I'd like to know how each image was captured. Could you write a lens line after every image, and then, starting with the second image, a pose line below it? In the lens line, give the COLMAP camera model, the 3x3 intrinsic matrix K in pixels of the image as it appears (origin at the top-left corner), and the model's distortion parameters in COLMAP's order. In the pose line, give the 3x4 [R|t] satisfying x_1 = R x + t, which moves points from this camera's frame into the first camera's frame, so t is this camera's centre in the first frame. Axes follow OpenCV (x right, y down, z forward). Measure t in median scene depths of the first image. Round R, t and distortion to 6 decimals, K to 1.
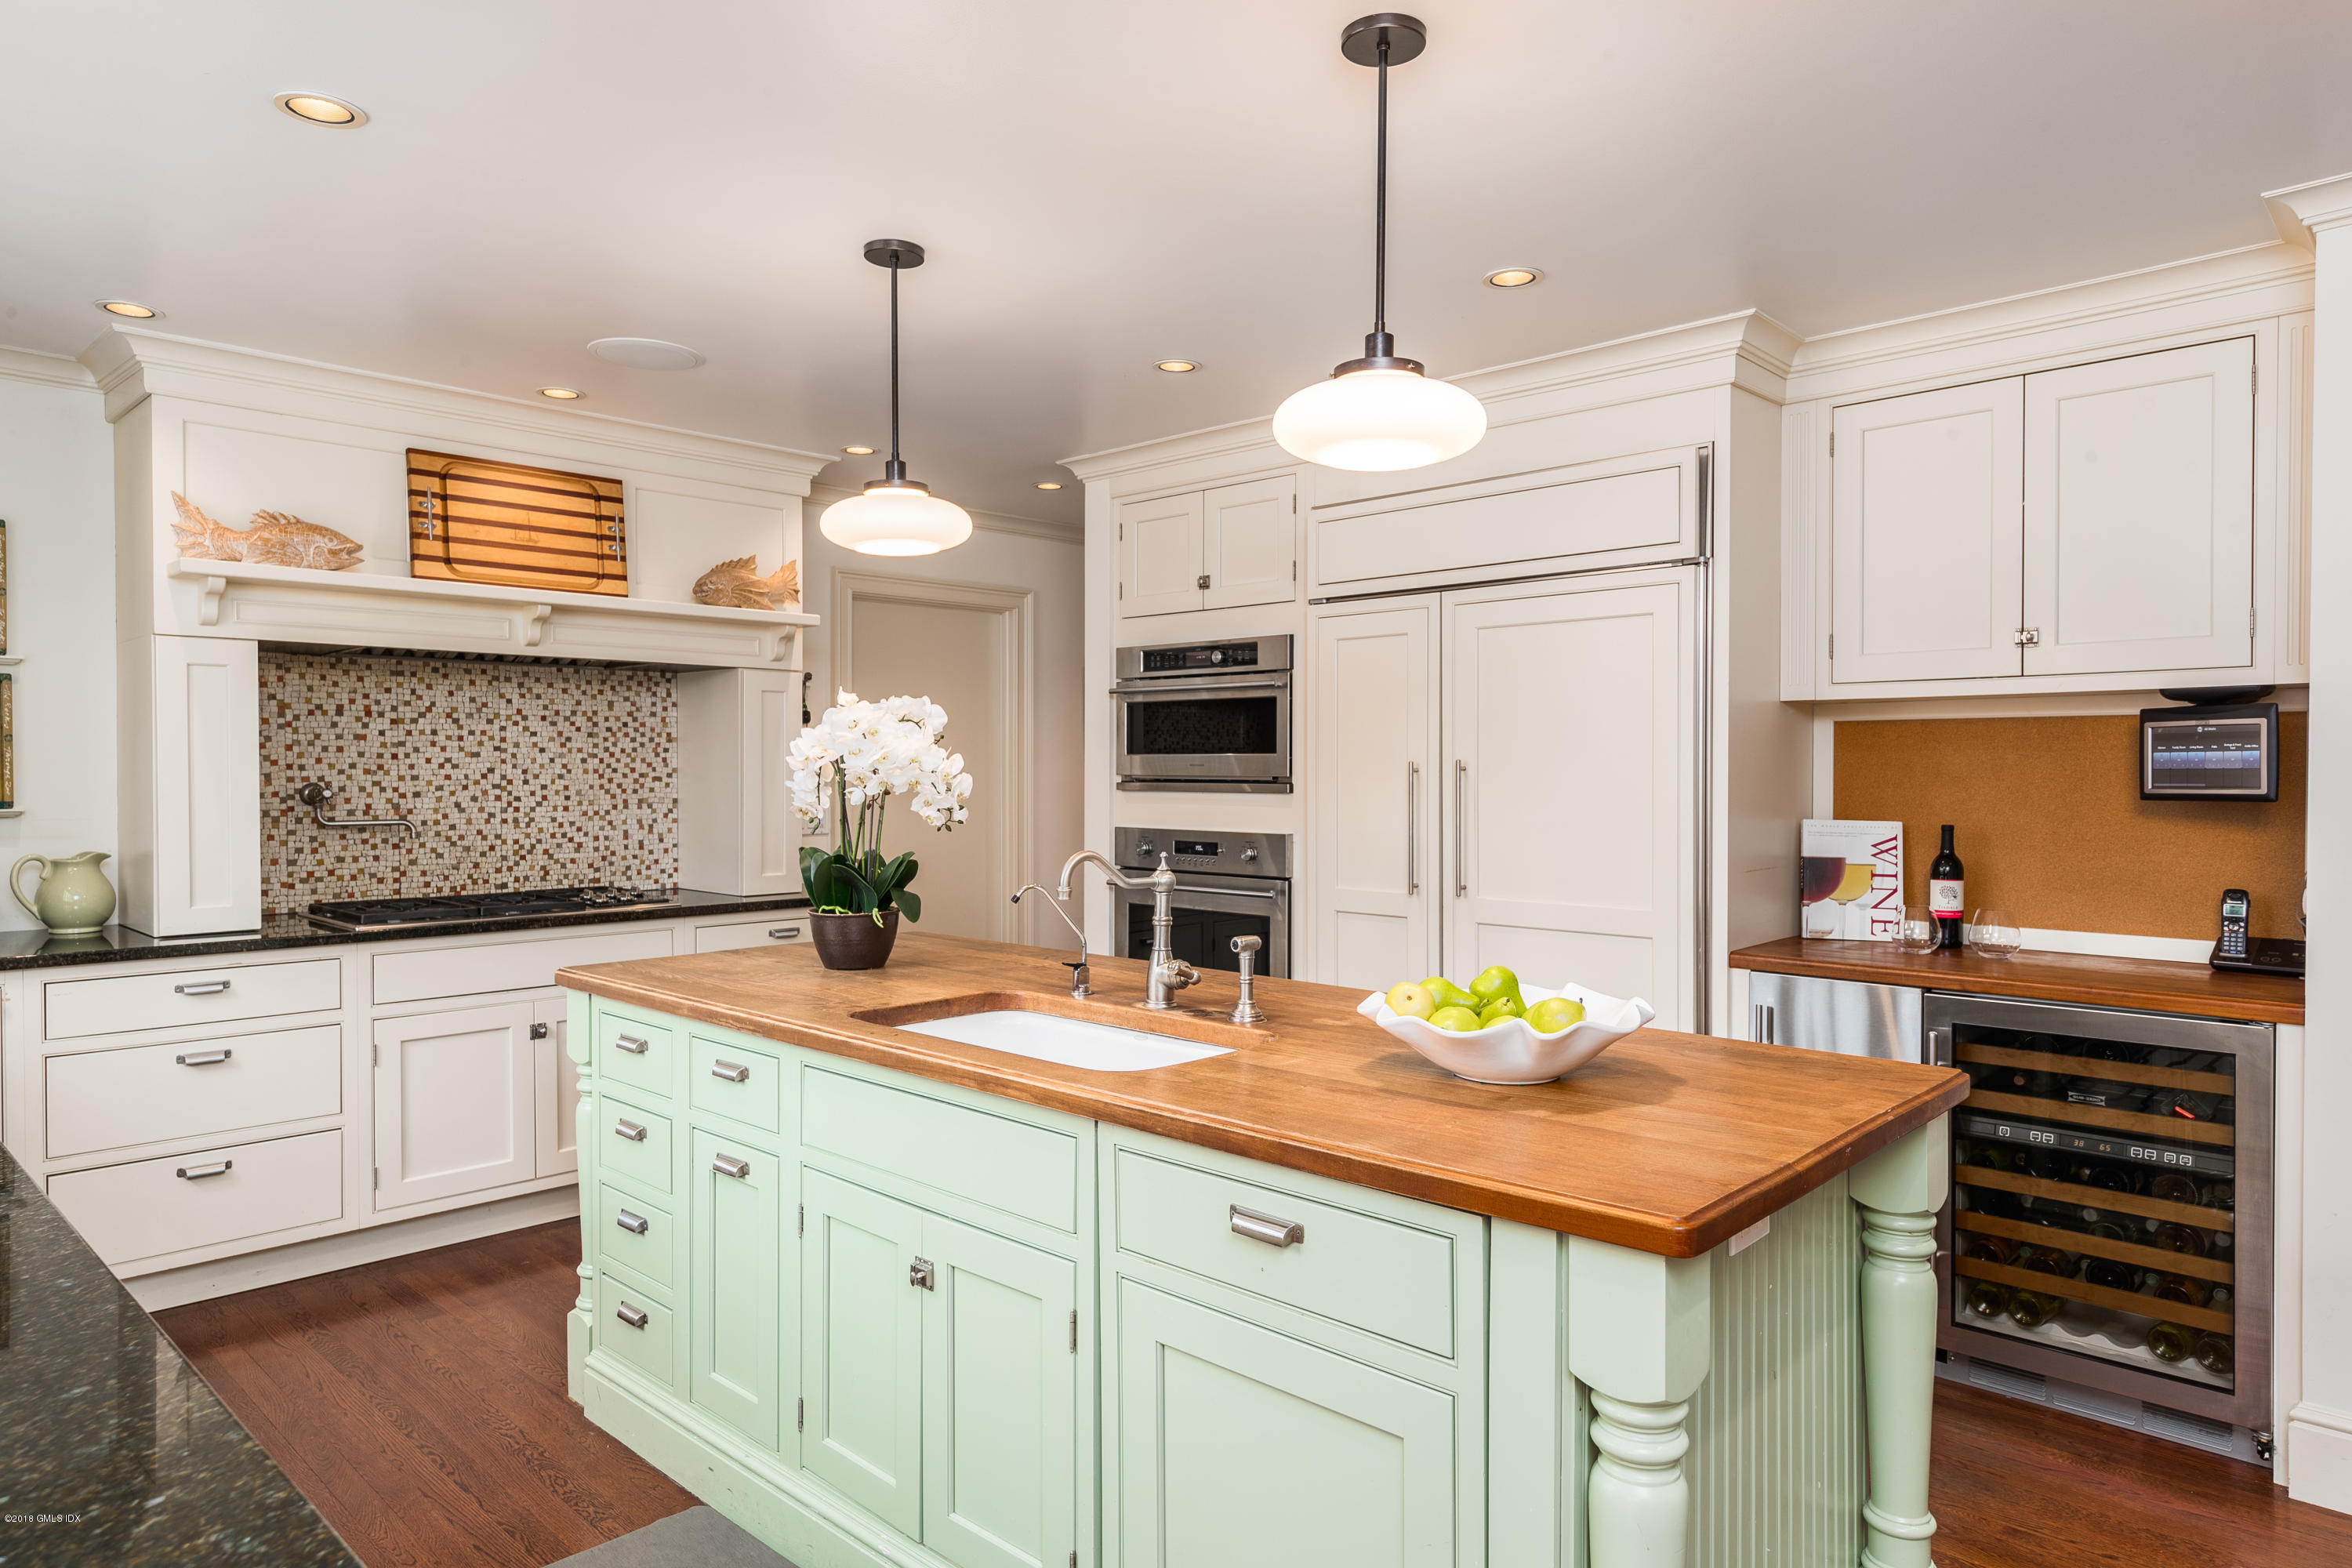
lens RADIAL K [[1453.5, 0, 1182.3], [0, 1453.5, 775.0], [0, 0, 1]] dist [-0.003254, 0.000276]
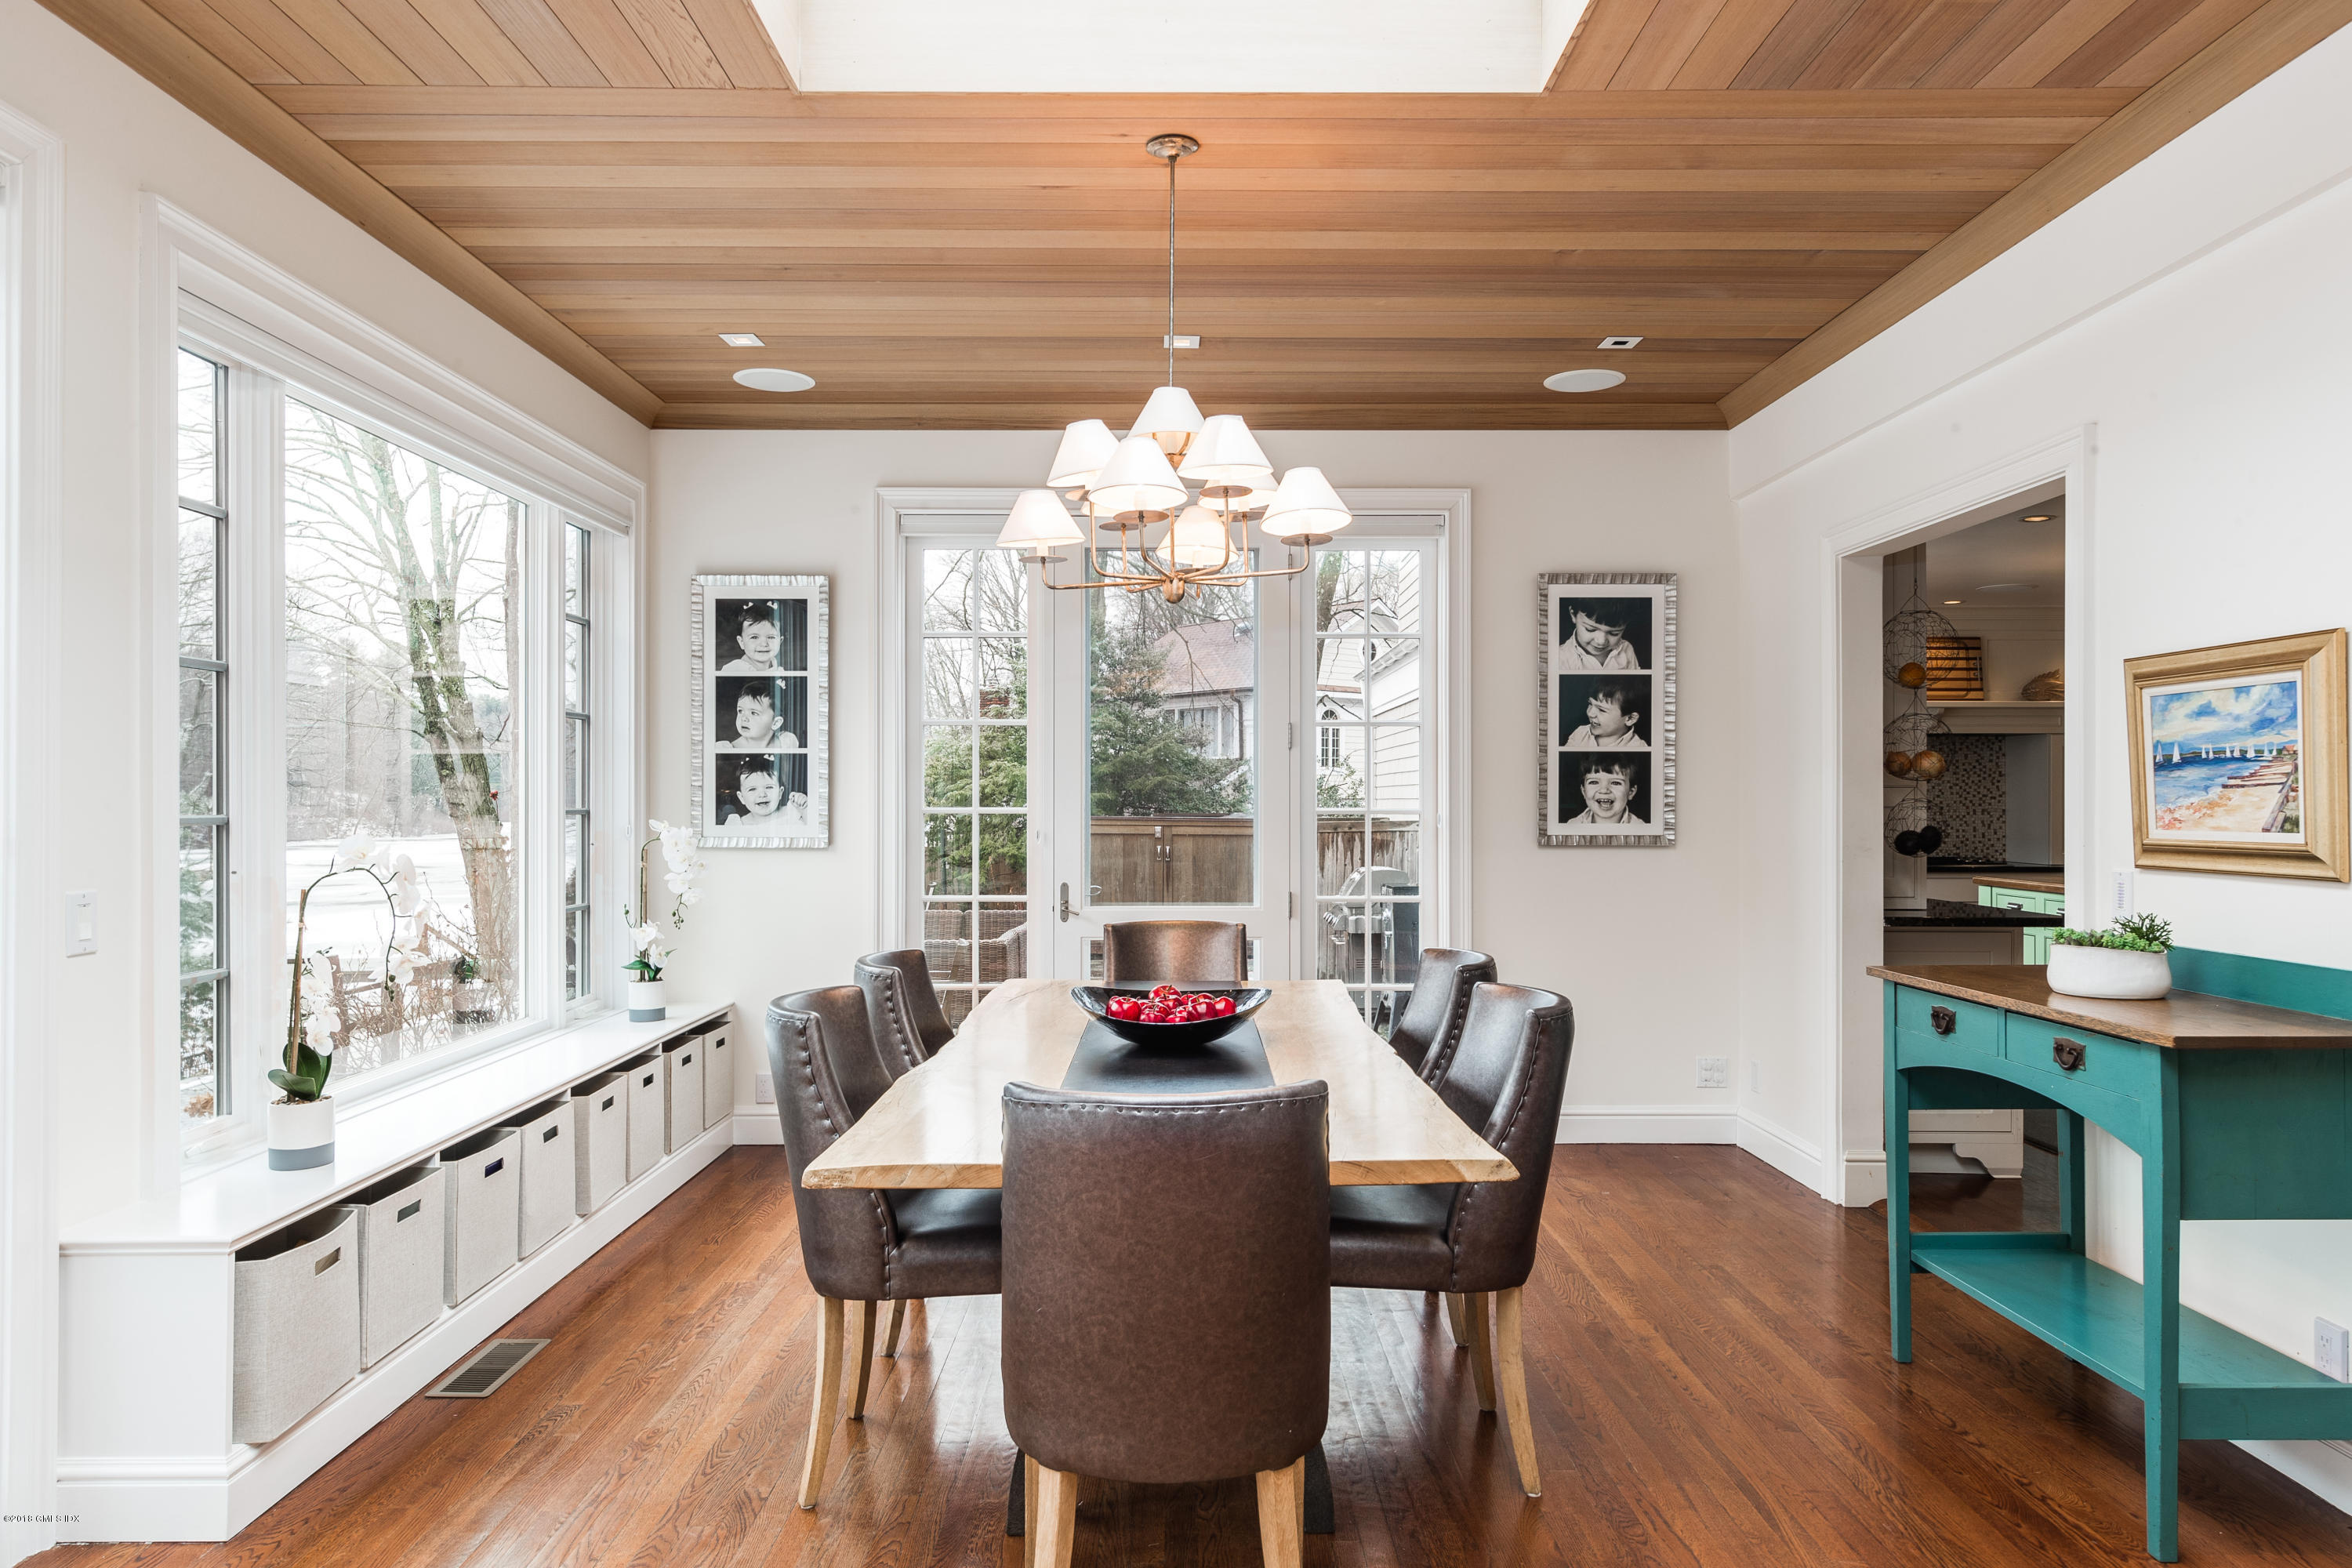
lens RADIAL K [[1453.5, 0, 1185.8], [0, 1453.5, 784.3], [0, 0, 1]] dist [-0.003254, 0.000276]
pose [[0.708160, -0.010818, -0.705969, 0.198894], [-0.004328, 0.999797, -0.019662, 0.026720], [0.706038, 0.016979, 0.707970, -0.993787]]
